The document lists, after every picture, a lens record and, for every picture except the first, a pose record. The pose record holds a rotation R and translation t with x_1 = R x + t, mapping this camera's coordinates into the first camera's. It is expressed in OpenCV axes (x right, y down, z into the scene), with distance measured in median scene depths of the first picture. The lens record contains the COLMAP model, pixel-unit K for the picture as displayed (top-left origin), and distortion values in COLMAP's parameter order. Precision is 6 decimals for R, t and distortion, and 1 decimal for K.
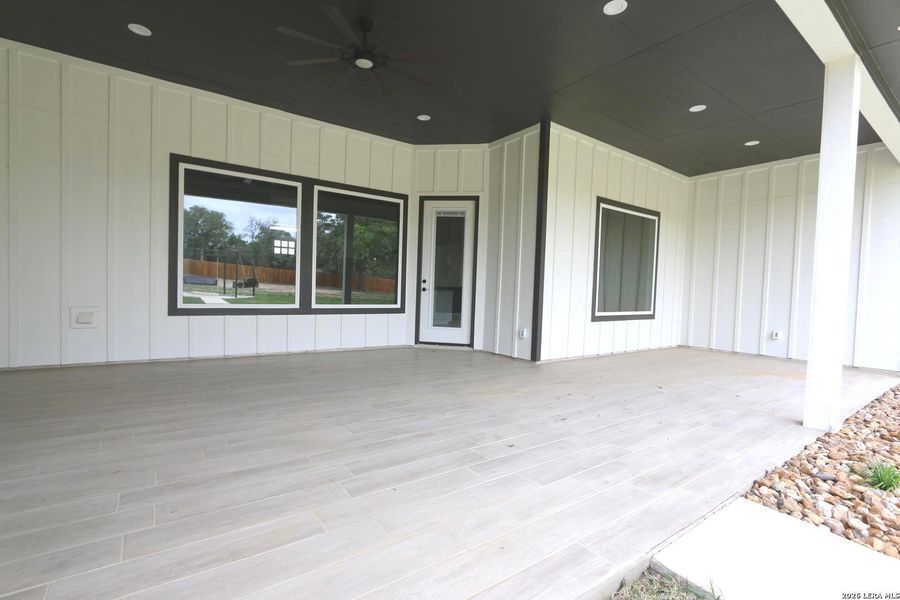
lens RADIAL K [[411.1, 0, 442.6], [0, 411.1, 303.1], [0, 0, 1]] dist [-0.024889, 0.007112]
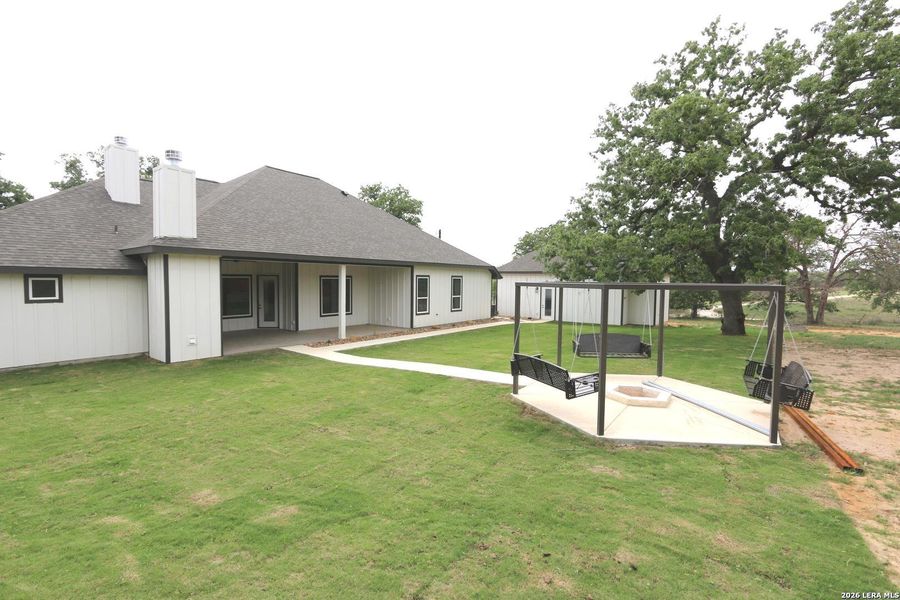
lens RADIAL K [[411.1, 0, 442.6], [0, 411.1, 303.1], [0, 0, 1]] dist [-0.024889, 0.007112]
pose [[0.953549, -0.038582, 0.298757, 0.362264], [0.028853, 0.998902, 0.036911, -0.159394], [-0.299853, -0.026576, 0.953615, -2.365262]]
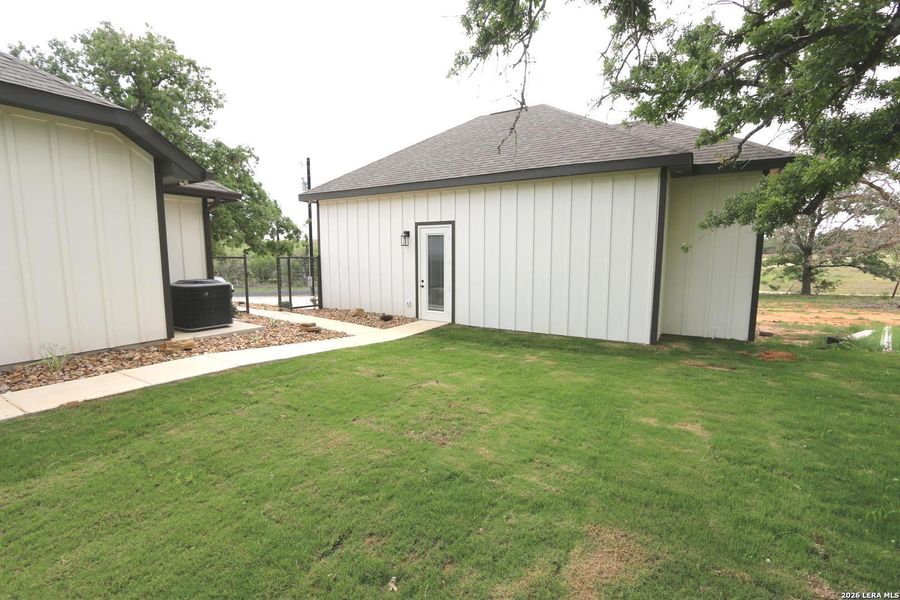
lens RADIAL K [[415.5, 0, 447.7], [0, 415.5, 301.8], [0, 0, 1]] dist [-0.013501, 0.000712]
pose [[0.910893, -0.082548, 0.404302, 2.436858], [0.044373, 0.993700, 0.102915, -0.000162], [-0.410250, -0.075805, 0.908817, 0.401275]]
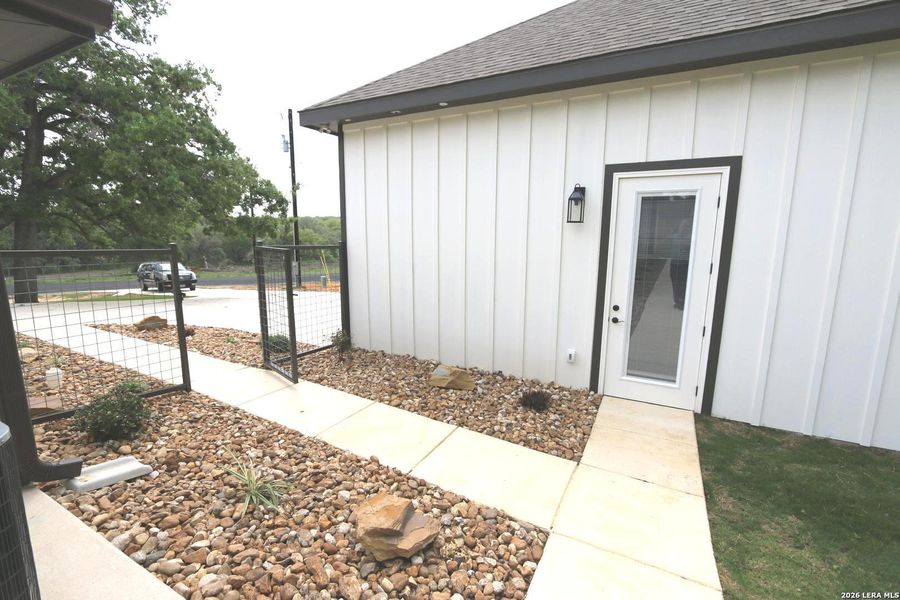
lens RADIAL K [[411.1, 0, 442.6], [0, 411.1, 303.1], [0, 0, 1]] dist [-0.024889, 0.007112]
pose [[0.891641, -0.107802, 0.439721, 2.468735], [0.040071, 0.986218, 0.160527, -0.051377], [-0.450966, -0.125513, 0.883672, 1.624177]]
